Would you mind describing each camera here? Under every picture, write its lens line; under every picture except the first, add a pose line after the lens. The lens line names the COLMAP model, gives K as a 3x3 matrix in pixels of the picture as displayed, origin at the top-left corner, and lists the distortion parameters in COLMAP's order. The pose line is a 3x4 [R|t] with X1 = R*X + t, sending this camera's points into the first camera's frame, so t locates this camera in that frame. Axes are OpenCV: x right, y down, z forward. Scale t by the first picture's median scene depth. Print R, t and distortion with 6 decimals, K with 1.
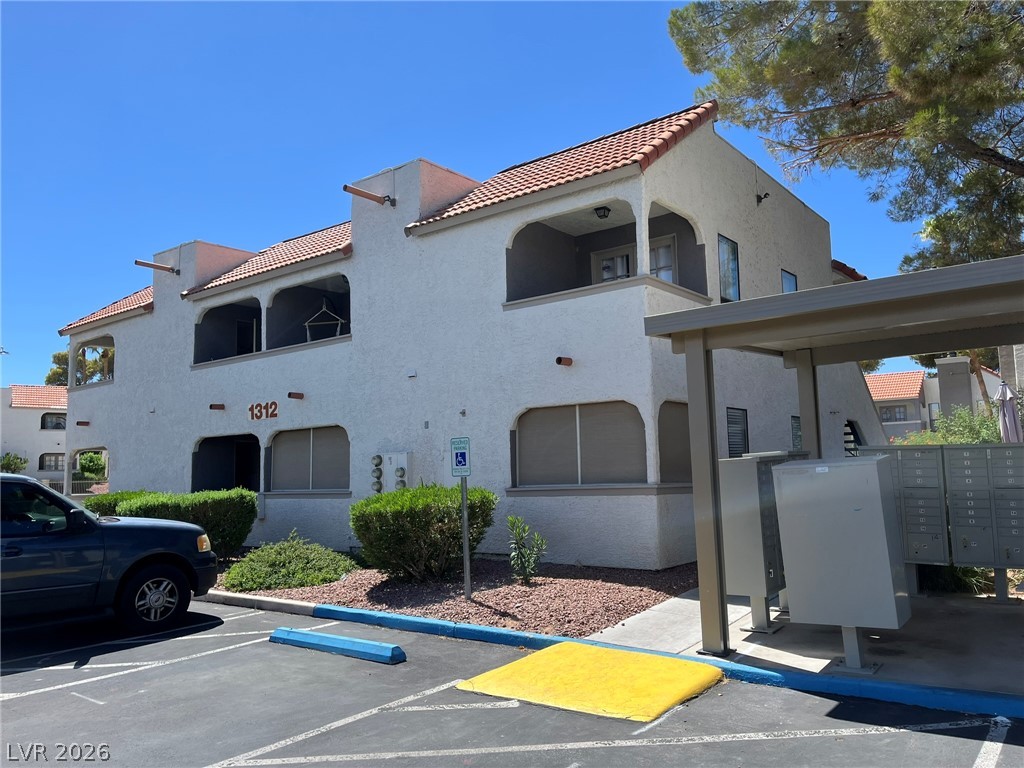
lens RADIAL K [[767.3, 0, 512.0], [0, 767.3, 384.0], [0, 0, 1]] dist [0.048317, -0.001097]
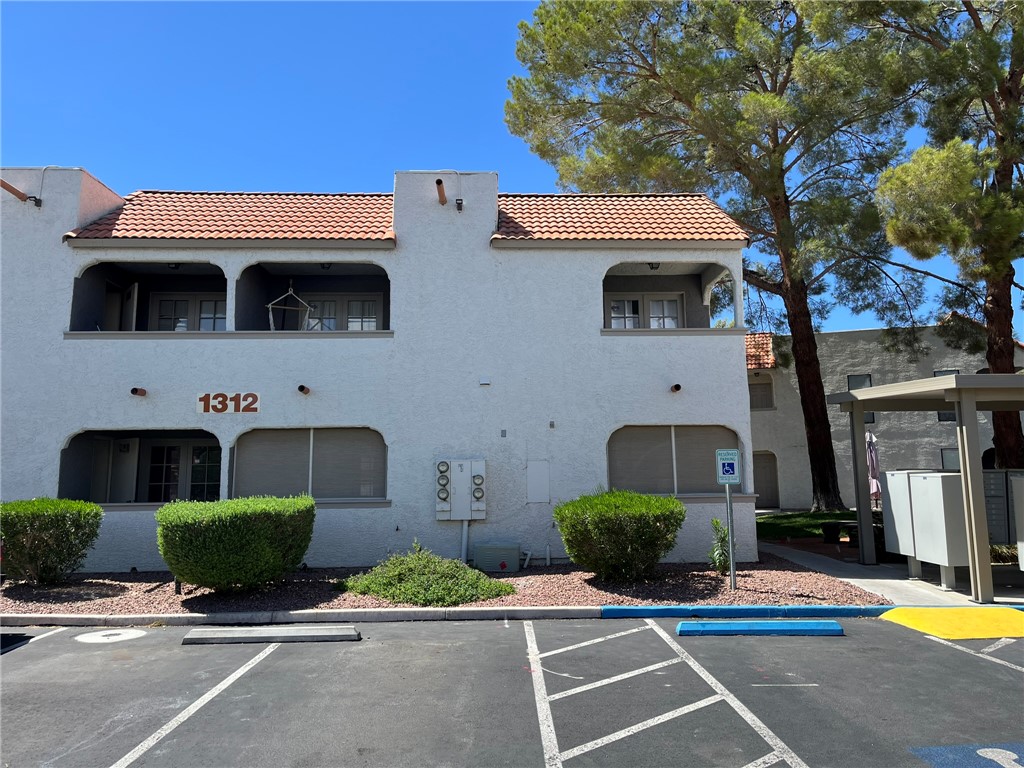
lens RADIAL K [[767.3, 0, 512.0], [0, 767.3, 384.0], [0, 0, 1]] dist [0.048317, -0.001097]
pose [[0.777276, 0.116476, 0.618284, -0.652864], [-0.082235, 0.993092, -0.083703, 0.064092], [-0.623762, 0.014216, 0.781485, 0.181091]]
